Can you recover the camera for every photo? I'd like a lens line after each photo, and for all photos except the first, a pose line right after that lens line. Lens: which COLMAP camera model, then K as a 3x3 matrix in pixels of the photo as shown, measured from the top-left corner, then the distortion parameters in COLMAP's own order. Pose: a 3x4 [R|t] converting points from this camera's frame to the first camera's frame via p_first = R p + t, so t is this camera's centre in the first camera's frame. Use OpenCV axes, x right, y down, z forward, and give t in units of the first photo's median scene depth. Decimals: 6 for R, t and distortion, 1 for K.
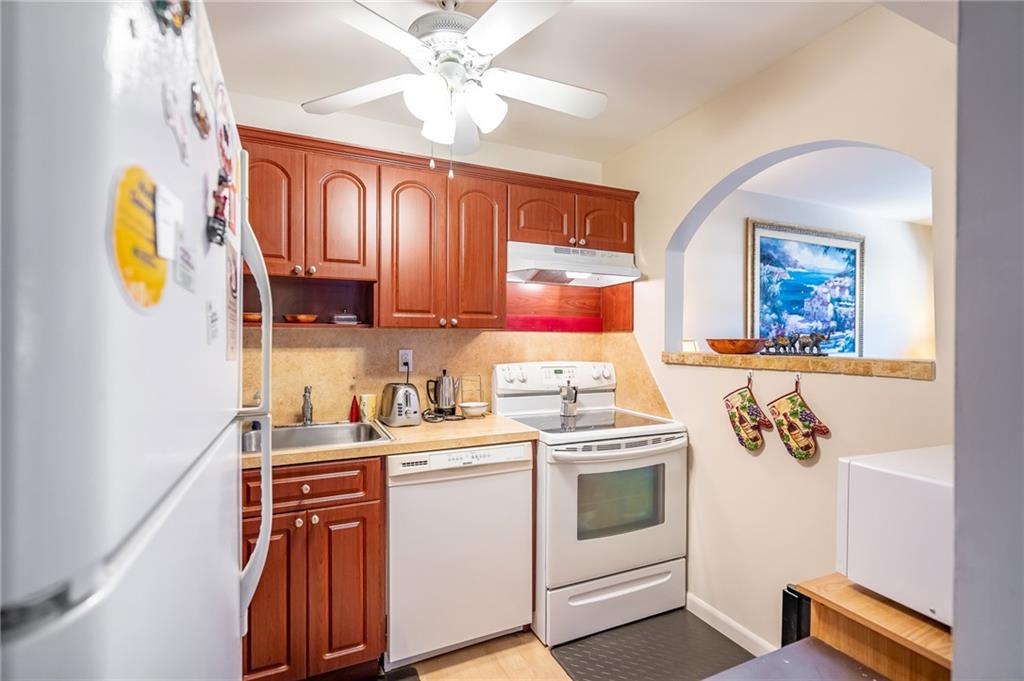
lens RADIAL K [[467.8, 0, 516.1], [0, 467.8, 345.8], [0, 0, 1]] dist [-0.003779, -0.001102]
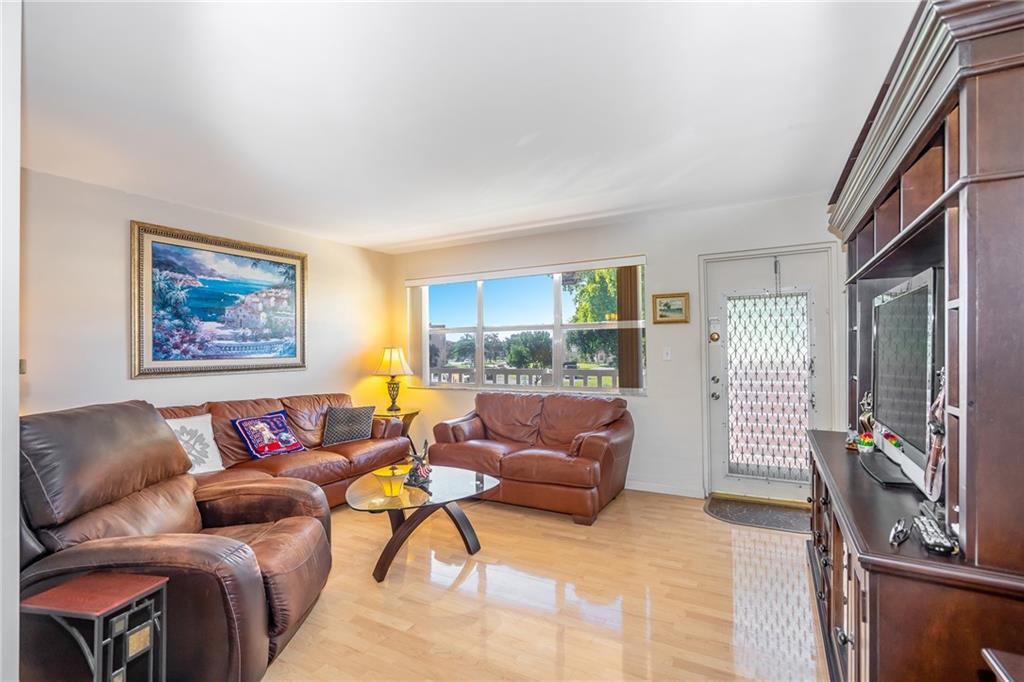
lens RADIAL K [[467.8, 0, 520.0], [0, 467.8, 347.4], [0, 0, 1]] dist [-0.003779, -0.001102]
pose [[0.807062, -0.002506, 0.590461, 0.556971], [0.008136, 0.999943, -0.006877, 0.003924], [-0.590411, 0.010354, 0.807037, -0.252200]]
